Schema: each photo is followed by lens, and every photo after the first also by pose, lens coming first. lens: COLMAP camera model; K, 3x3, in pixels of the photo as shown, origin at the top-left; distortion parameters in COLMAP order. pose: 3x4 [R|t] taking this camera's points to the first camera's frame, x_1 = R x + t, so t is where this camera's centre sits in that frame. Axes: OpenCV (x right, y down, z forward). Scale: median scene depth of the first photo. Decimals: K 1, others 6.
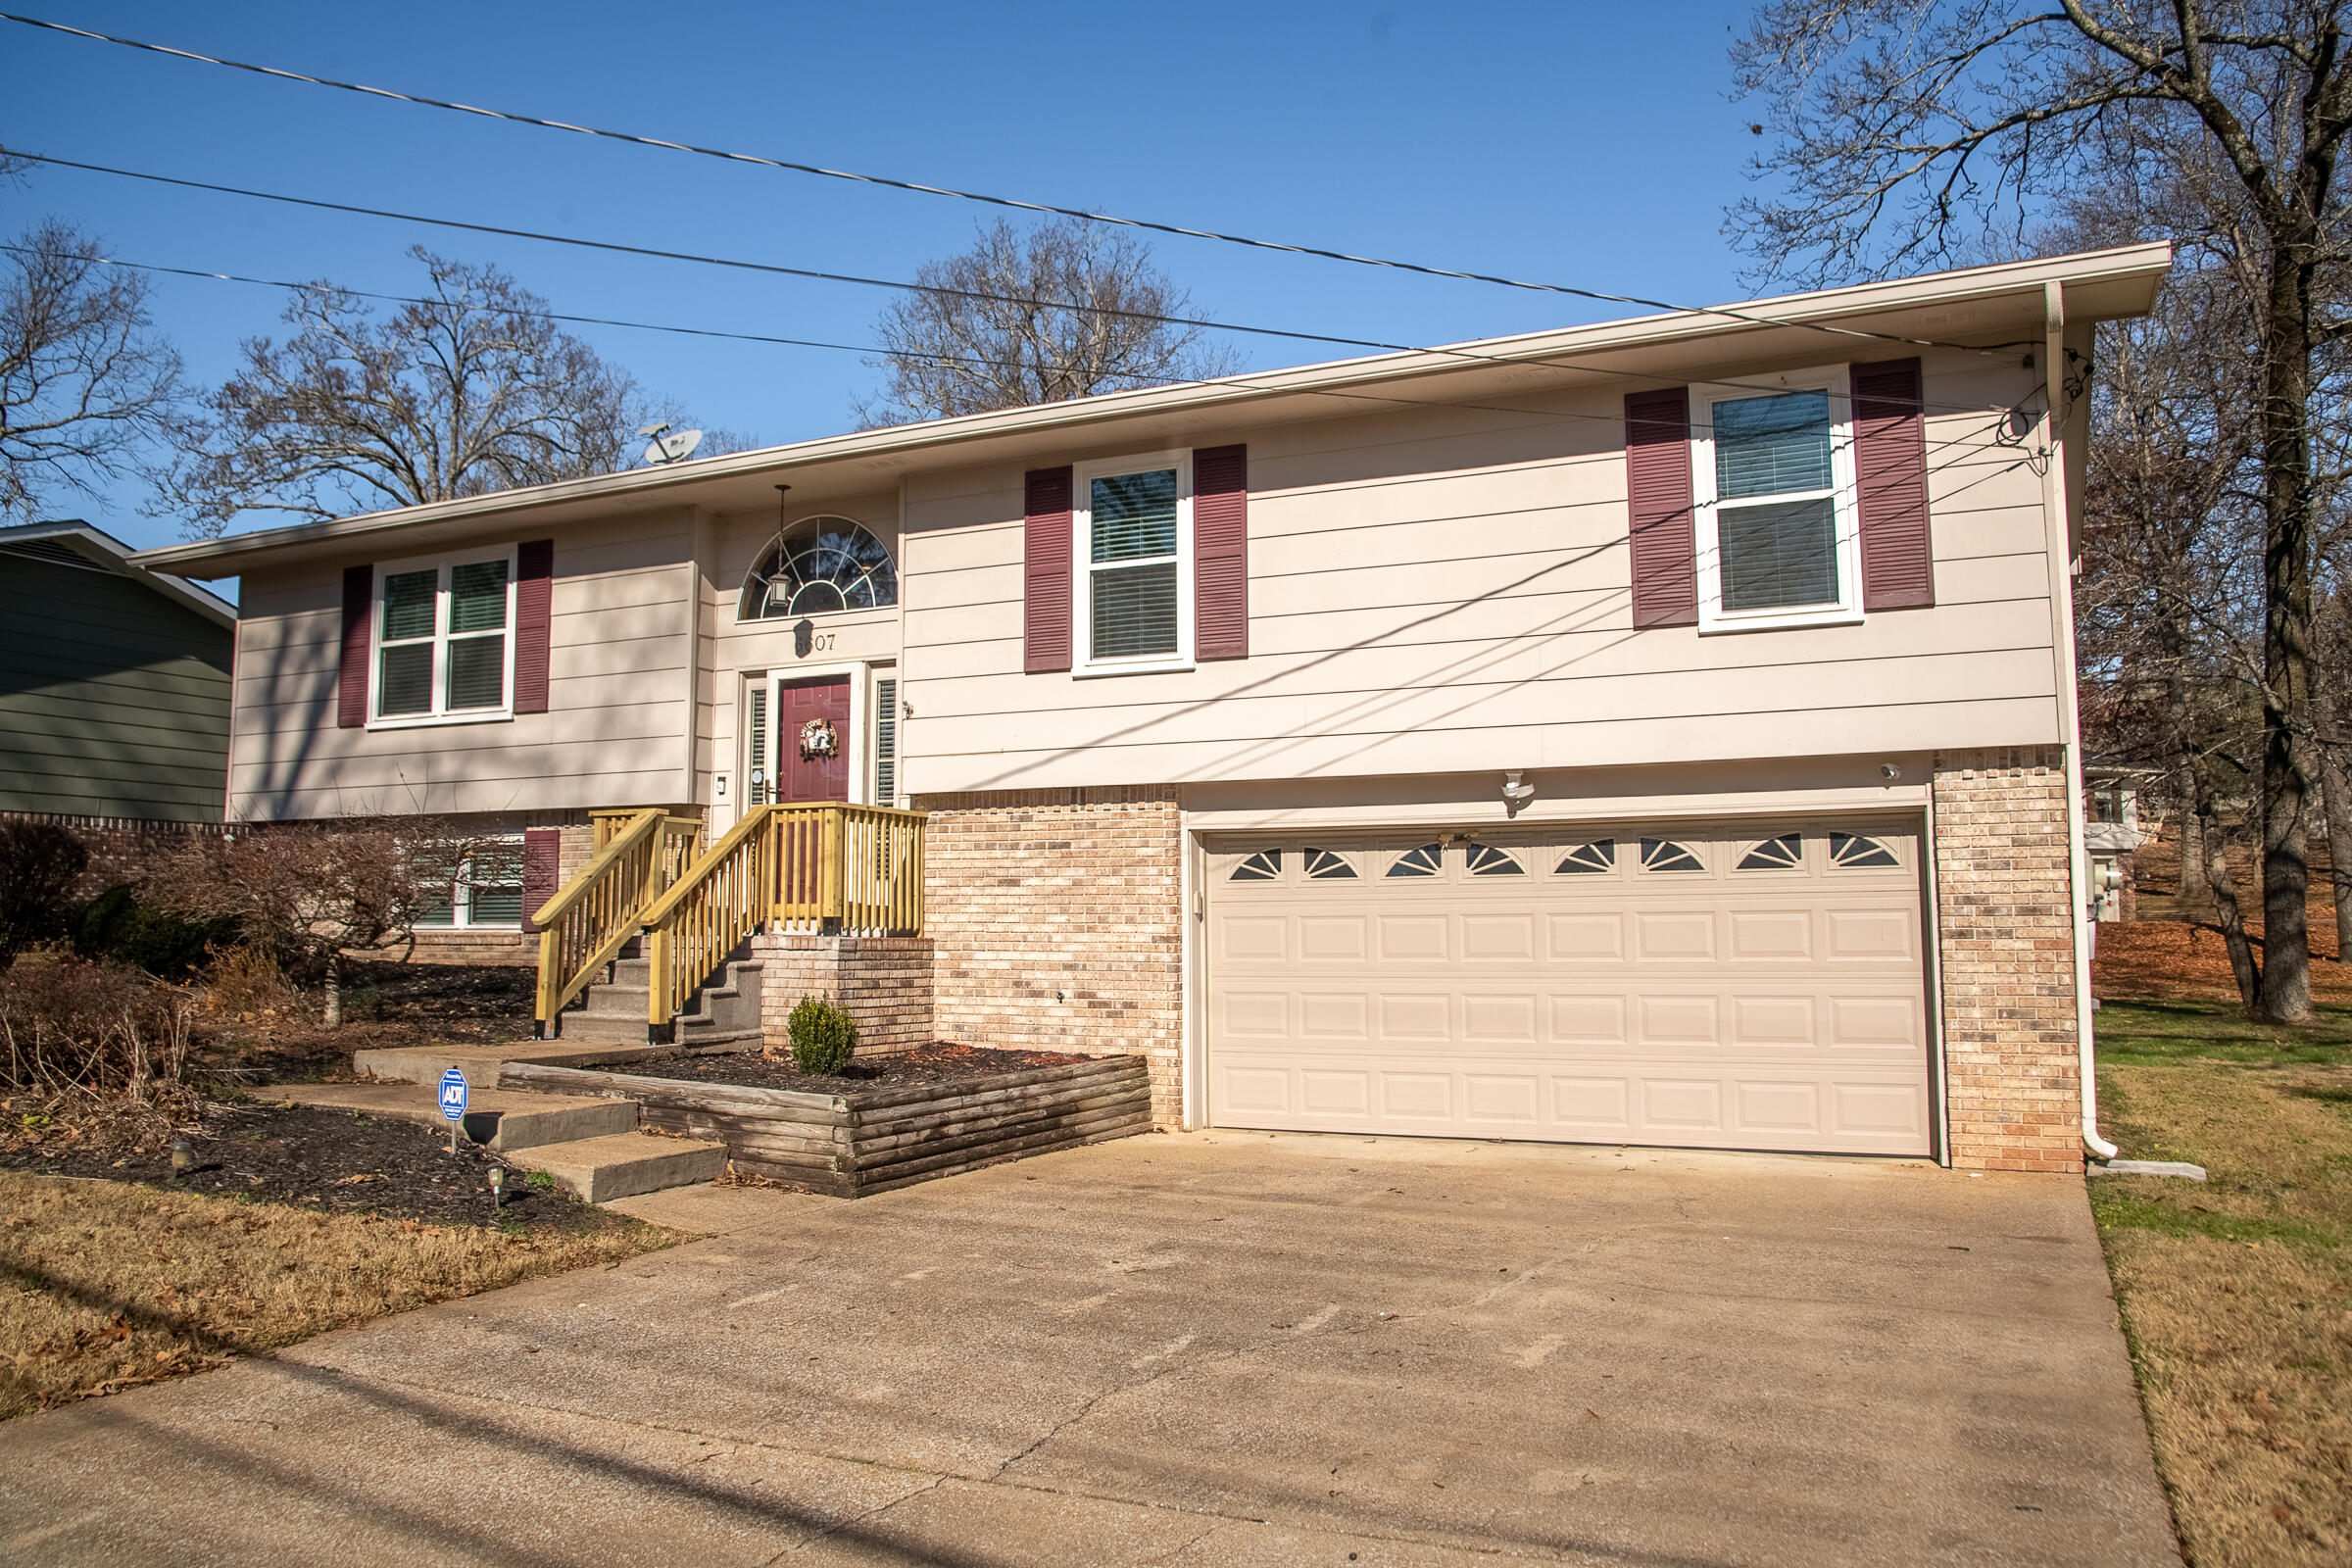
lens RADIAL K [[1705.5, 0, 1186.8], [0, 1705.5, 775.7], [0, 0, 1]] dist [-0.102809, 0.081566]
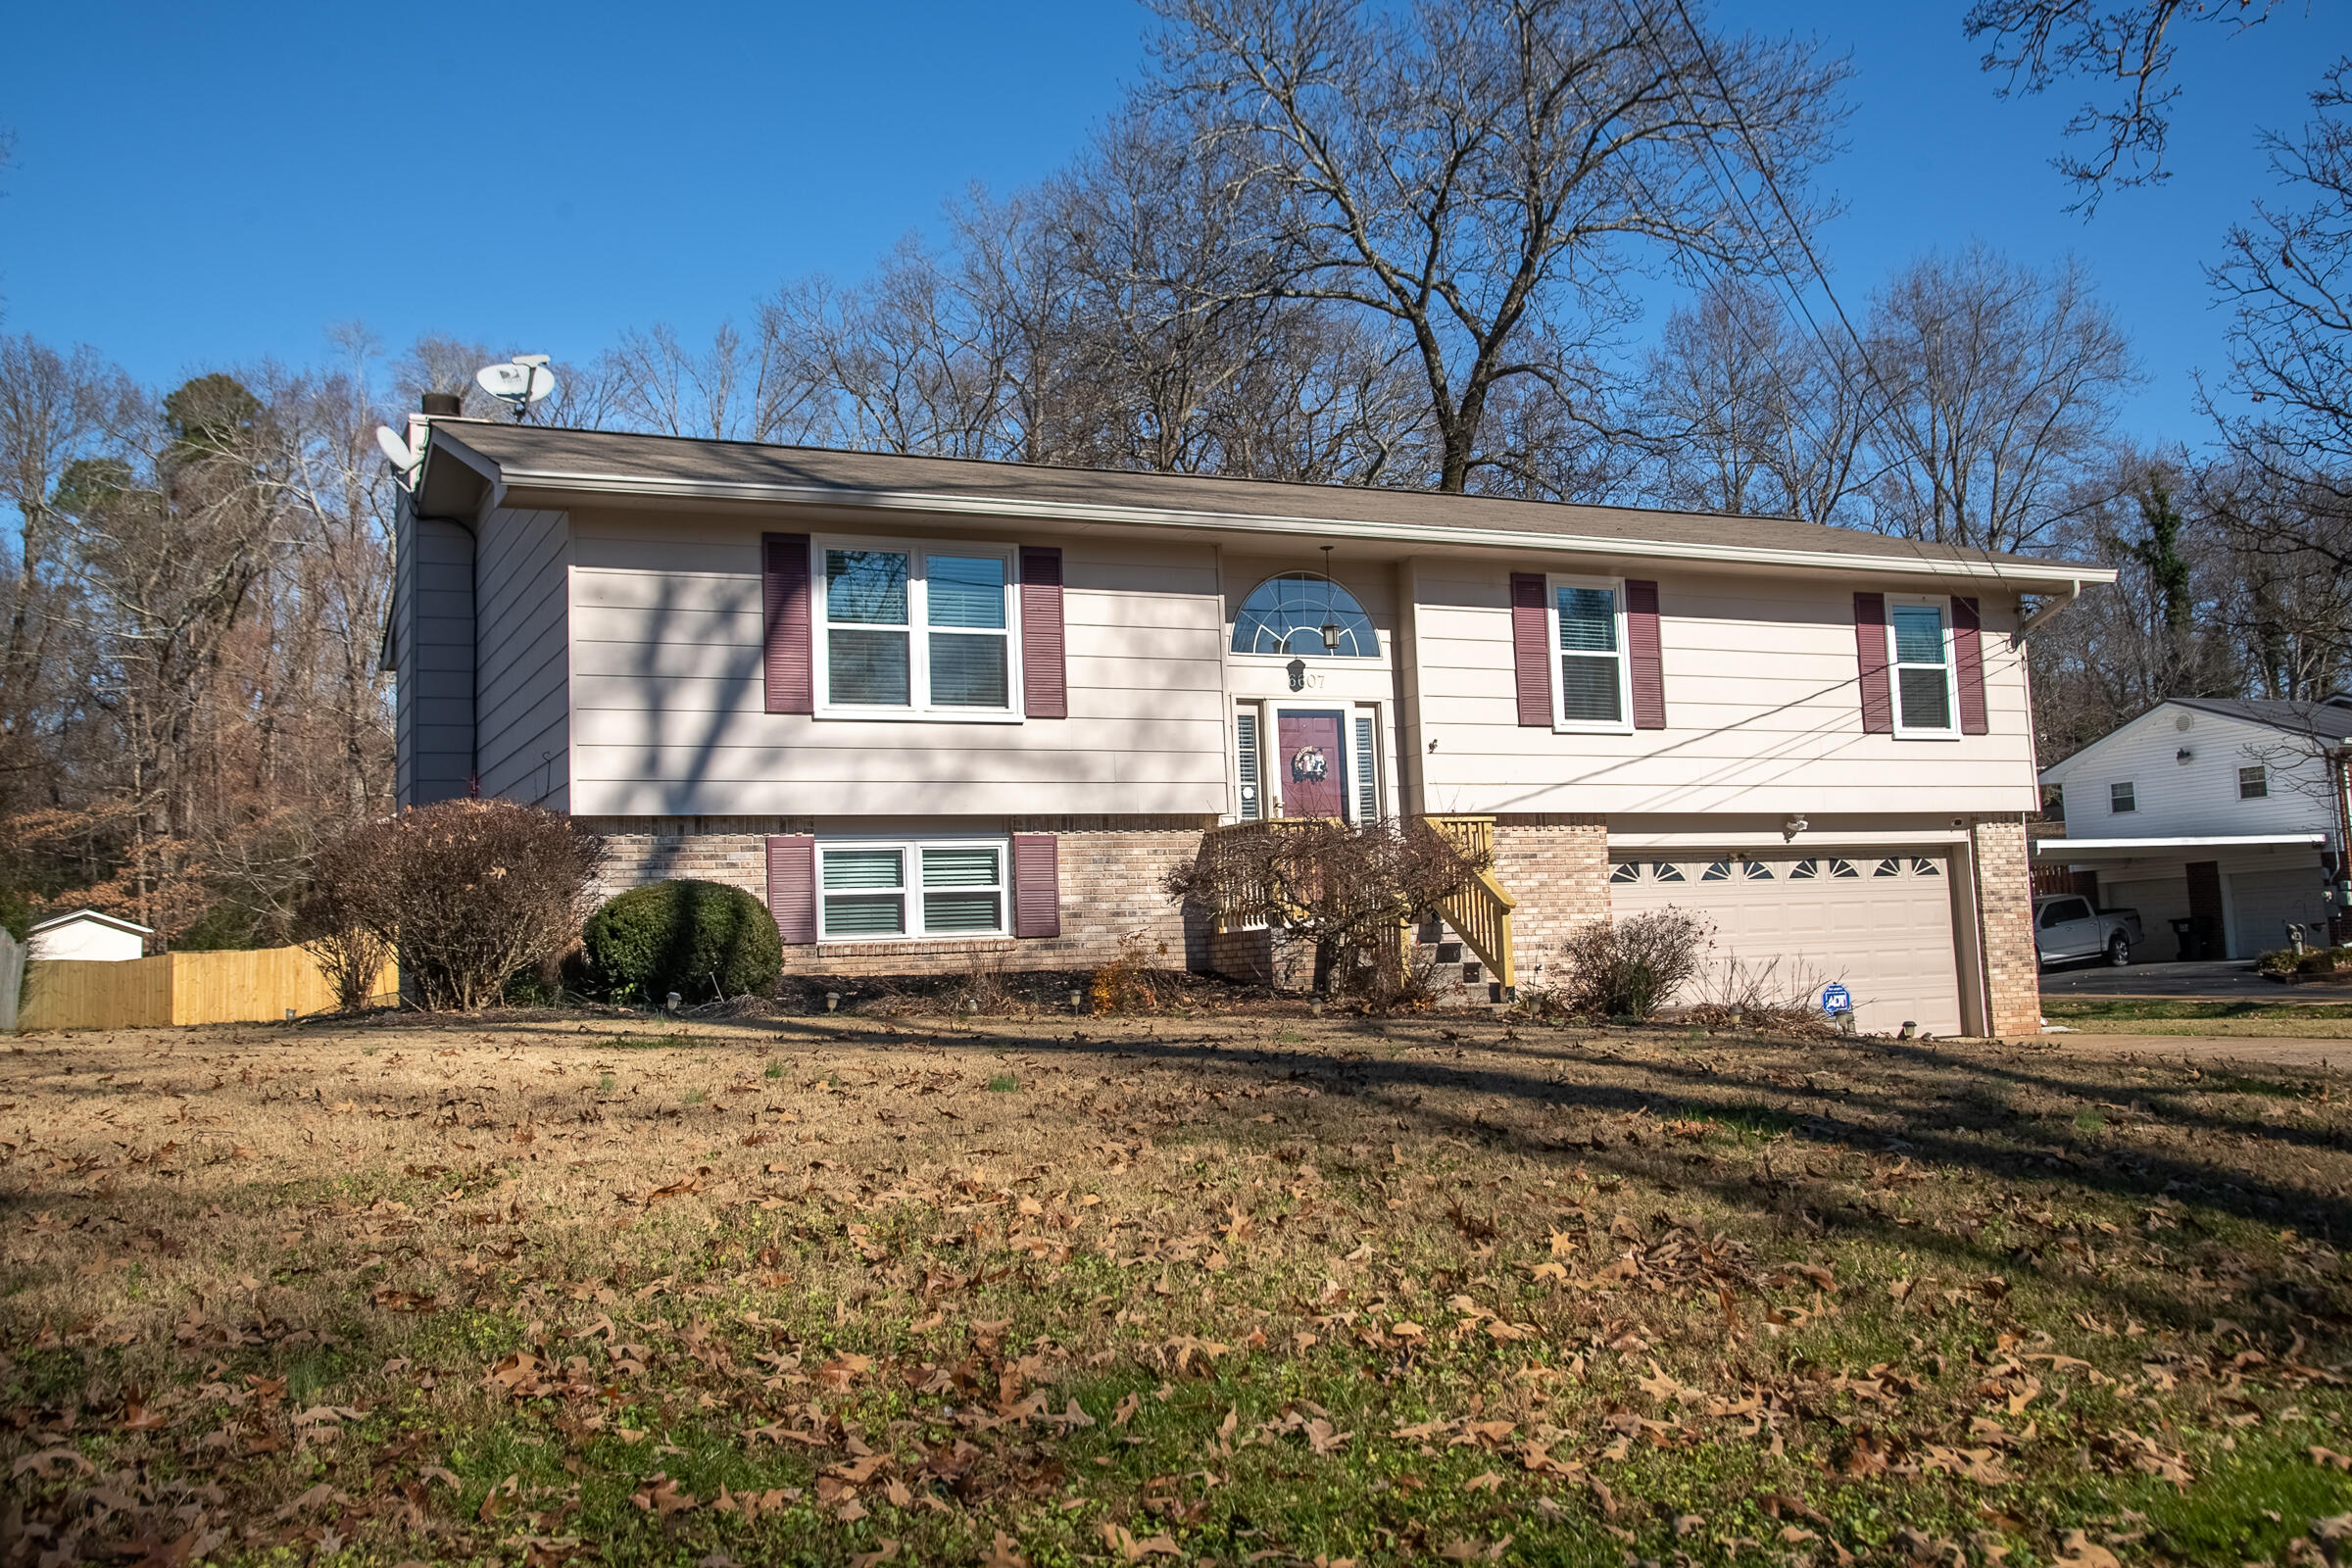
lens RADIAL K [[2105.5, 0, 1176.0], [0, 2105.5, 784.0], [0, 0, 1]] dist [-0.000122, 0.019104]
pose [[0.637599, 0.049195, 0.768796, -1.546746], [-0.030631, 0.998789, -0.038508, 0.057393], [-0.769759, 0.001003, 0.638334, 0.160679]]
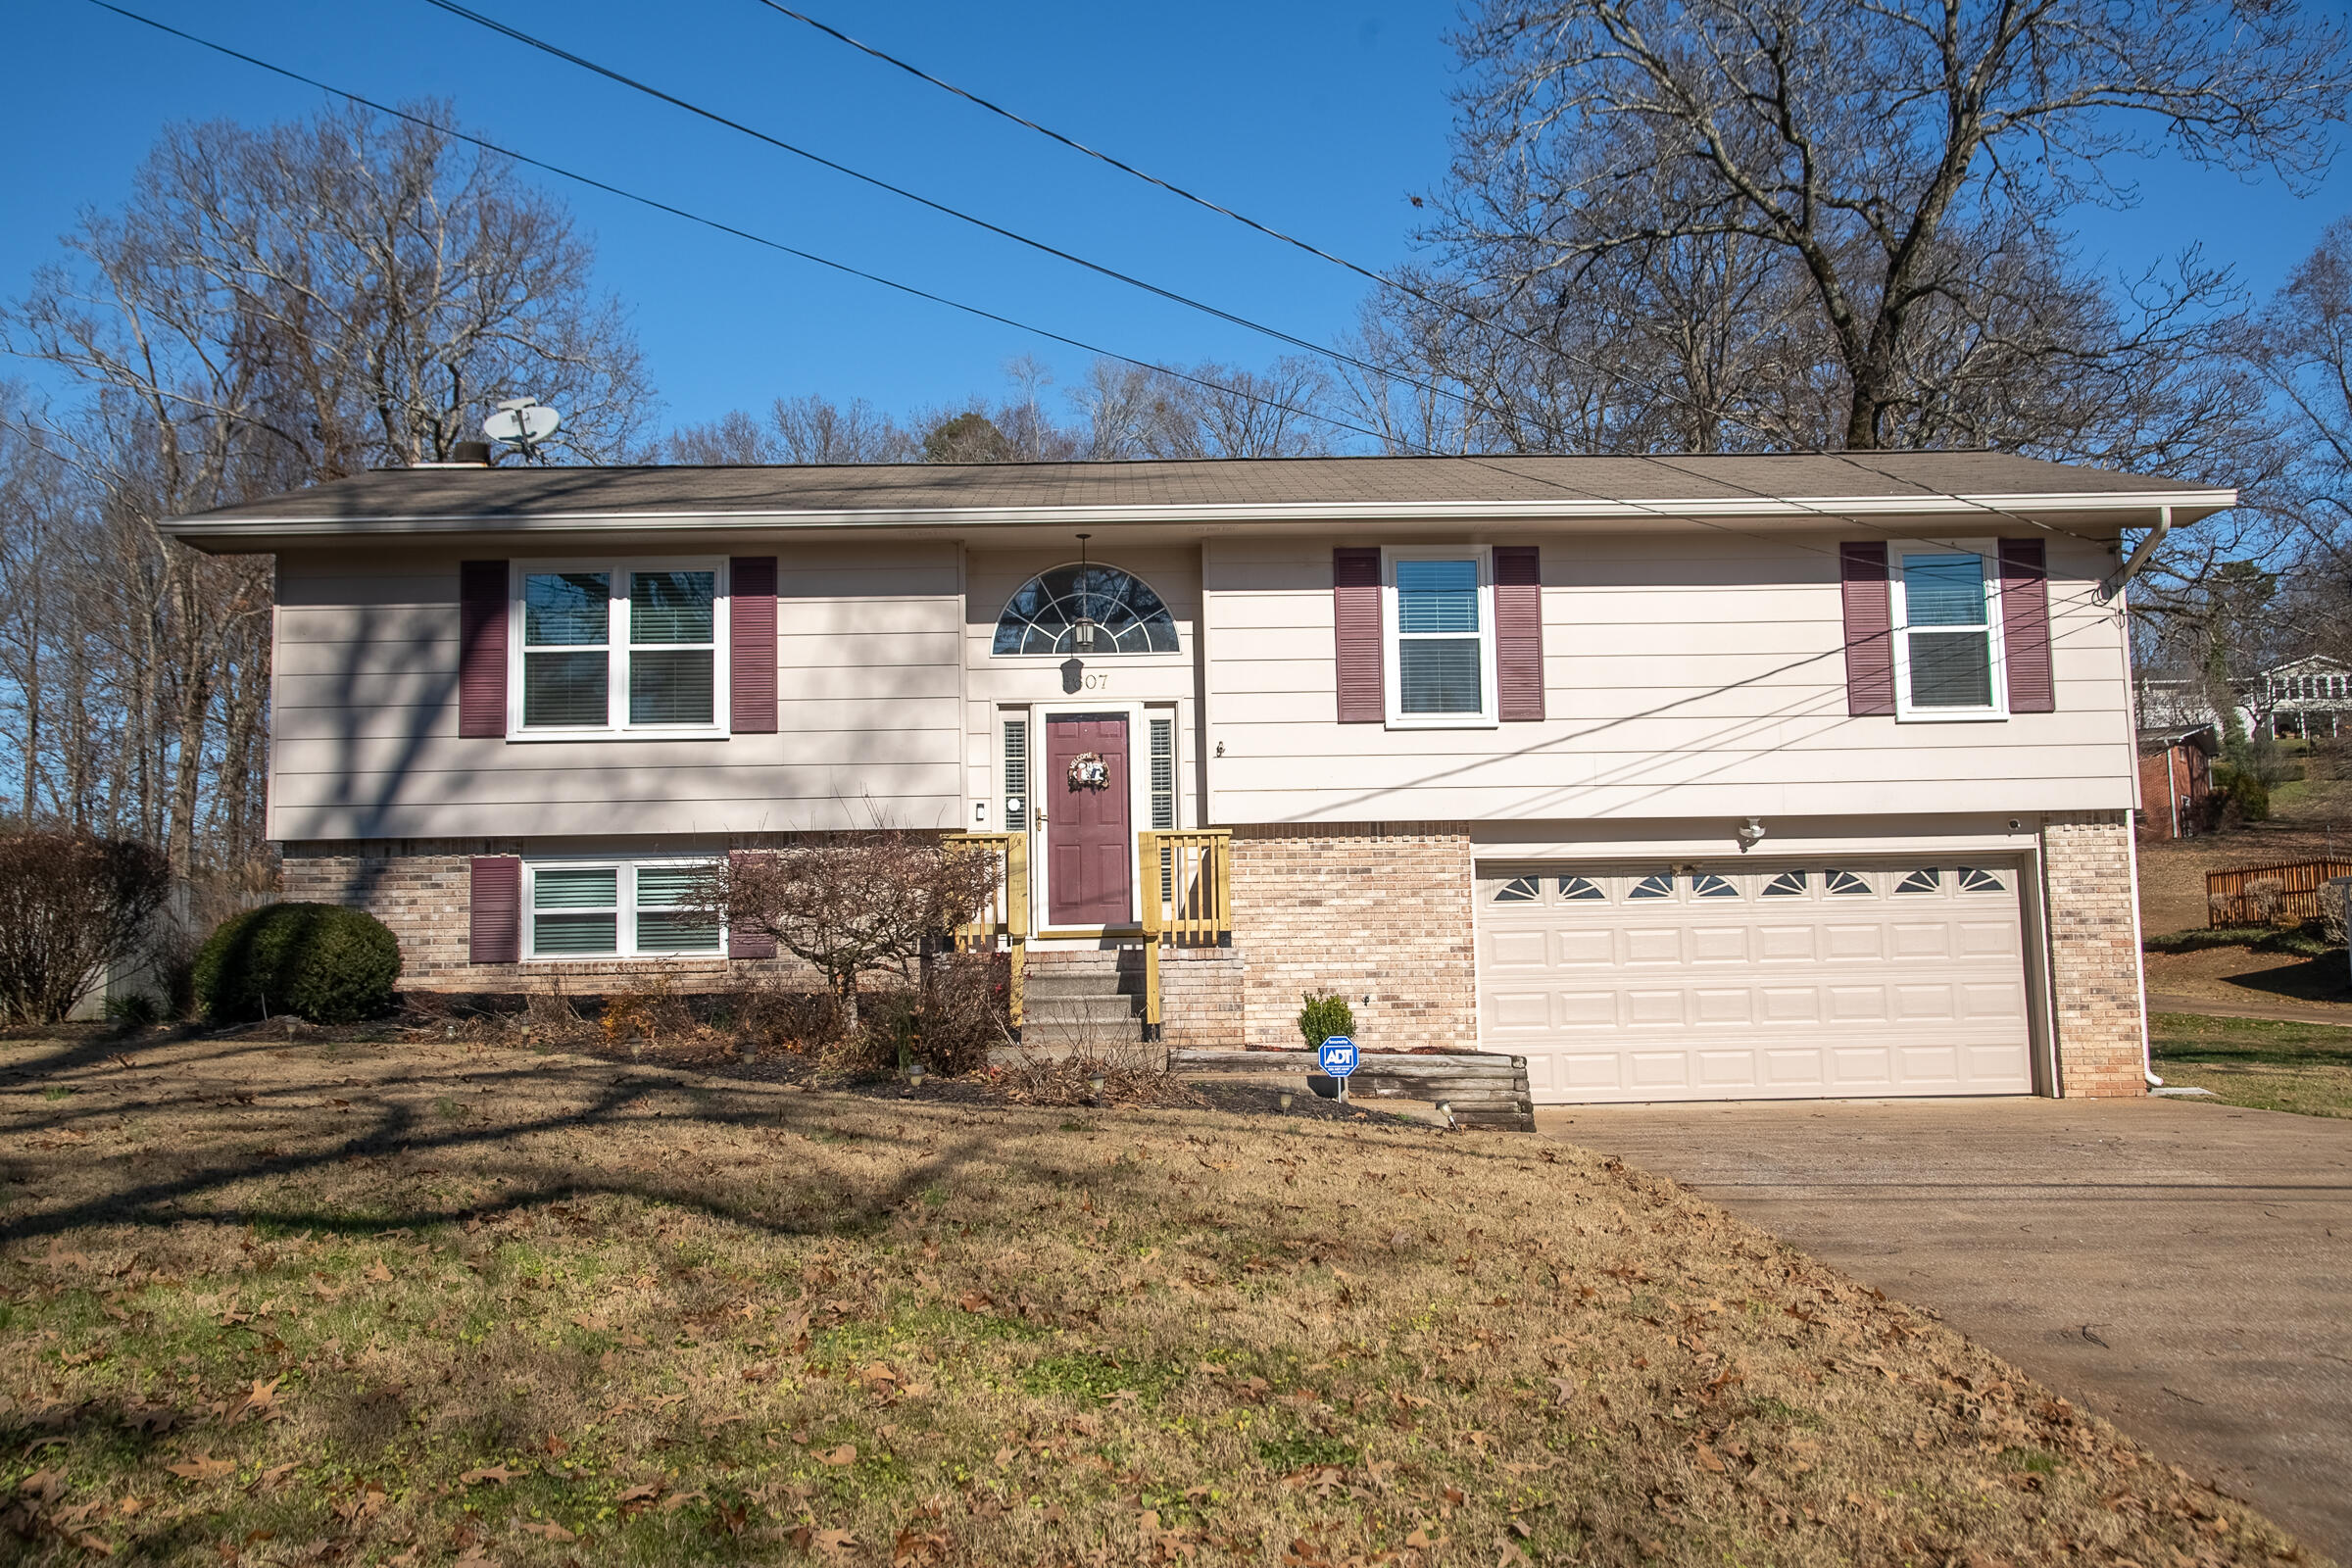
lens RADIAL K [[2105.5, 0, 1176.0], [0, 2105.5, 784.0], [0, 0, 1]] dist [-0.000122, 0.019104]
pose [[0.895916, 0.031004, 0.443140, -0.842687], [-0.023975, 0.999482, -0.021456, 0.015528], [-0.443575, 0.008598, 0.896196, -0.243742]]
